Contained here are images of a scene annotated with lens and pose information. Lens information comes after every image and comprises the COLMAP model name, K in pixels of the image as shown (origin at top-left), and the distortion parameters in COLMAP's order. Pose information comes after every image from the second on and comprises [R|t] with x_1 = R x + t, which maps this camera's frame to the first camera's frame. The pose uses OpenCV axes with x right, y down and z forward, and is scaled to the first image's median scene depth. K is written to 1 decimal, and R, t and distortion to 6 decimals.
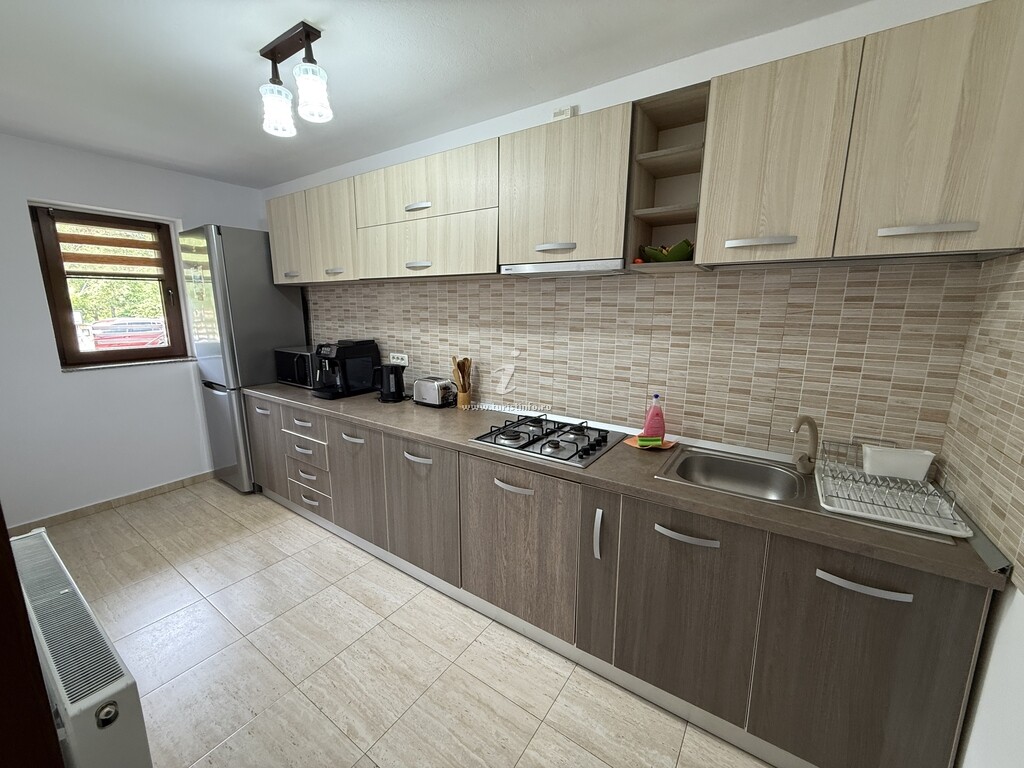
lens RADIAL K [[410.2, 0, 512.0], [0, 410.2, 384.0], [0, 0, 1]] dist [-0.000156, -0.000048]
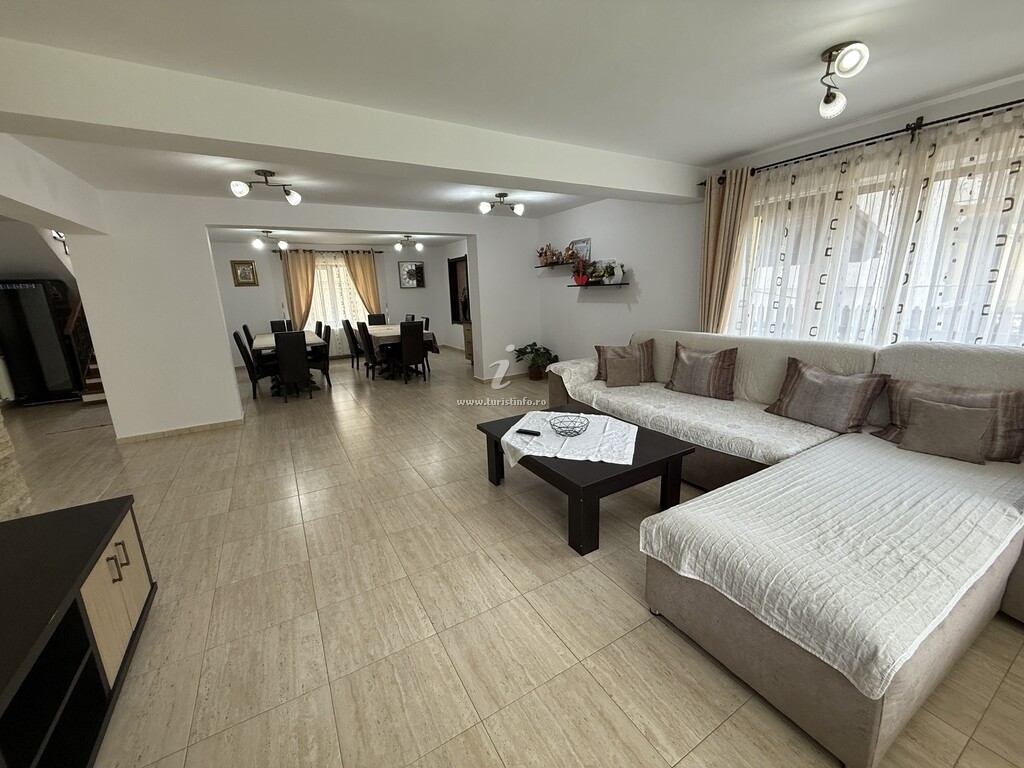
lens RADIAL K [[410.2, 0, 512.0], [0, 410.2, 384.0], [0, 0, 1]] dist [-0.000156, -0.000048]
pose [[-0.903630, -0.083560, 0.420085, -0.761704], [0.100594, 0.911949, 0.397782, -0.262726], [-0.416335, 0.401705, -0.815658, 1.415718]]
